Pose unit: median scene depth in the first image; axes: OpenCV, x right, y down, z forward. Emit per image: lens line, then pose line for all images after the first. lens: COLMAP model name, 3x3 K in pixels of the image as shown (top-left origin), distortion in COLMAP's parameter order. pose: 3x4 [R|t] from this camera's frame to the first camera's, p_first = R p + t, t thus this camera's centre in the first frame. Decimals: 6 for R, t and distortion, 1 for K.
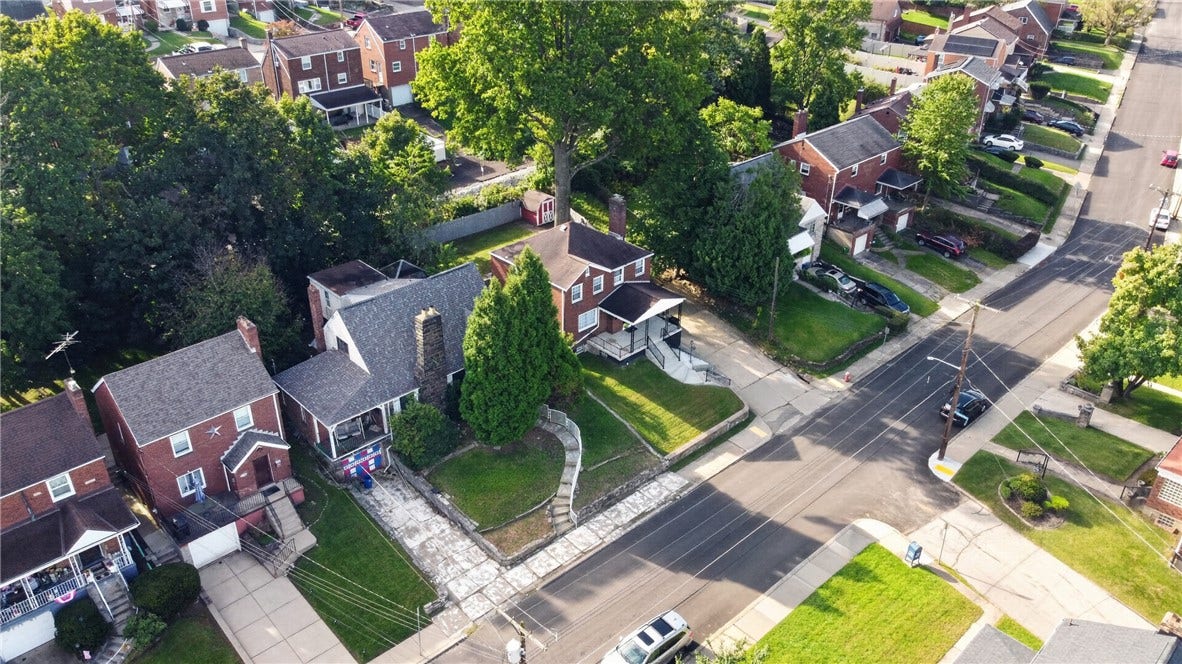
lens RADIAL K [[860.3, 0, 591.0], [0, 860.3, 332.0], [0, 0, 1]] dist [-0.000099, 0.000473]
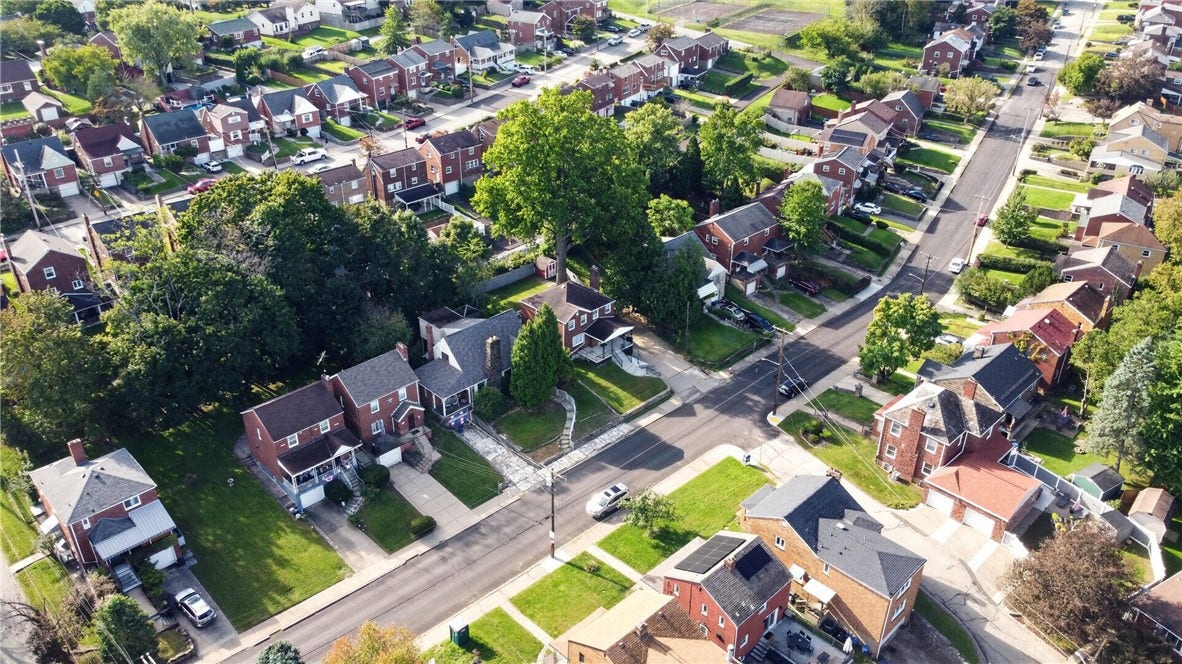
lens RADIAL K [[860.3, 0, 591.0], [0, 860.3, 332.0], [0, 0, 1]] dist [-0.000099, 0.000473]
pose [[0.999865, -0.012990, 0.010063, 0.004926], [0.013085, 0.999870, -0.009423, -0.012659], [-0.009939, 0.009553, 0.999905, -0.710908]]
